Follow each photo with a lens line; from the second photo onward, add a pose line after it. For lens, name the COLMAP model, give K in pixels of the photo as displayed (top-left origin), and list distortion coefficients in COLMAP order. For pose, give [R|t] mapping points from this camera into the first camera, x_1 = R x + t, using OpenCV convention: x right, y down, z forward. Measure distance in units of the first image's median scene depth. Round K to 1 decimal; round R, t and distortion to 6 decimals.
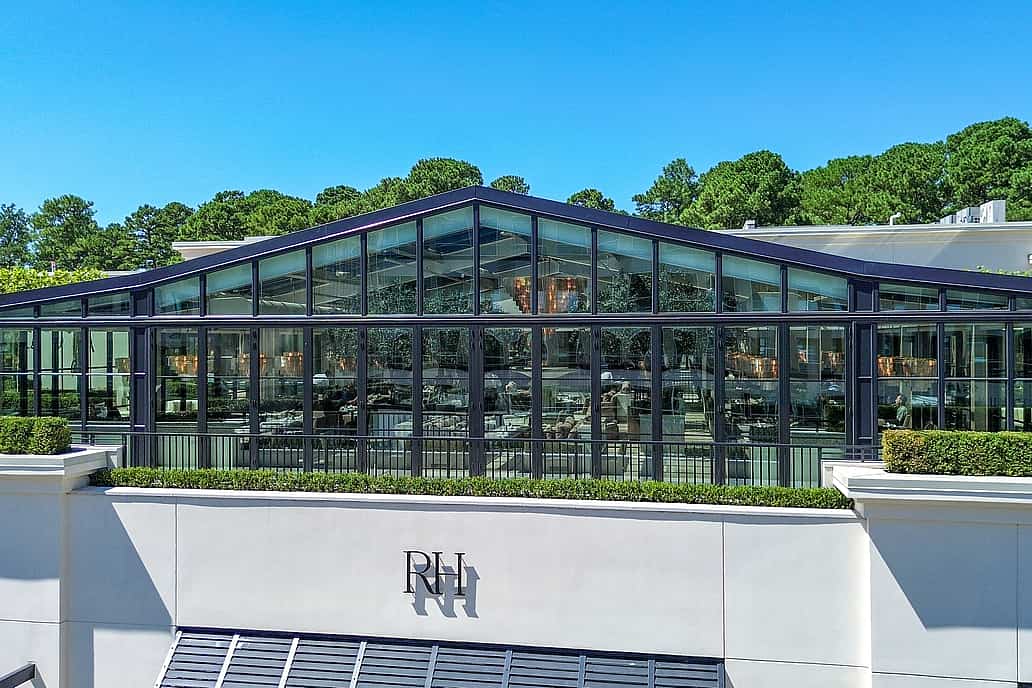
lens RADIAL K [[932.0, 0, 516.0], [0, 932.0, 344.0], [0, 0, 1]] dist [0.061731, -0.005747]
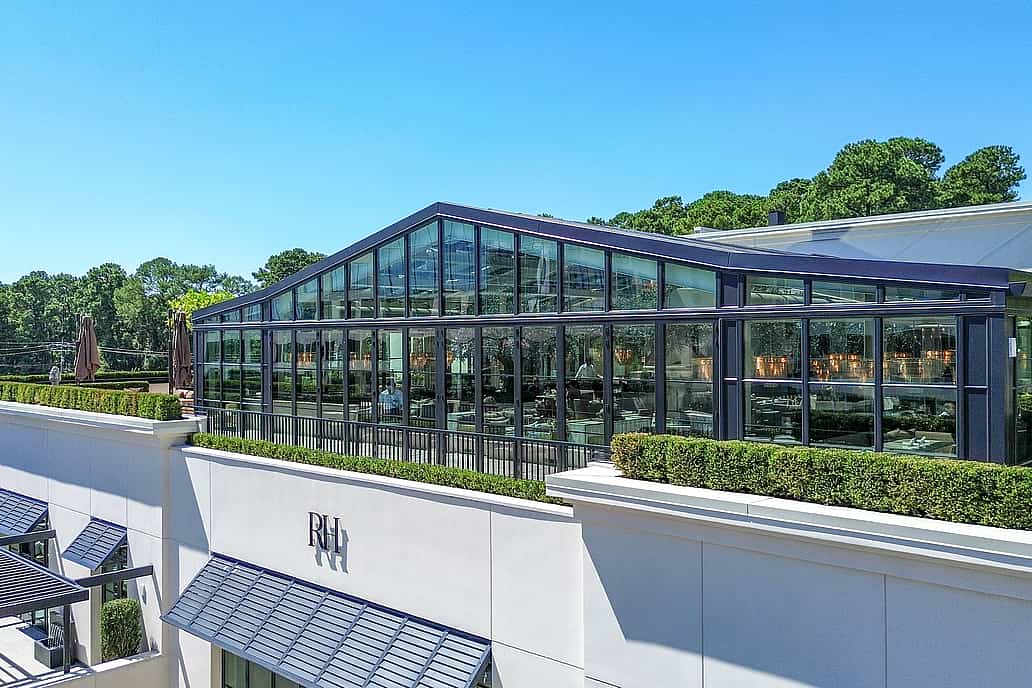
lens RADIAL K [[932.0, 0, 516.0], [0, 932.0, 344.0], [0, 0, 1]] dist [0.061731, -0.005747]
pose [[0.828190, 0.000972, -0.560447, 0.790846], [0.001241, 0.999993, 0.003568, -0.002266], [0.560446, -0.003650, 0.828183, 0.136650]]
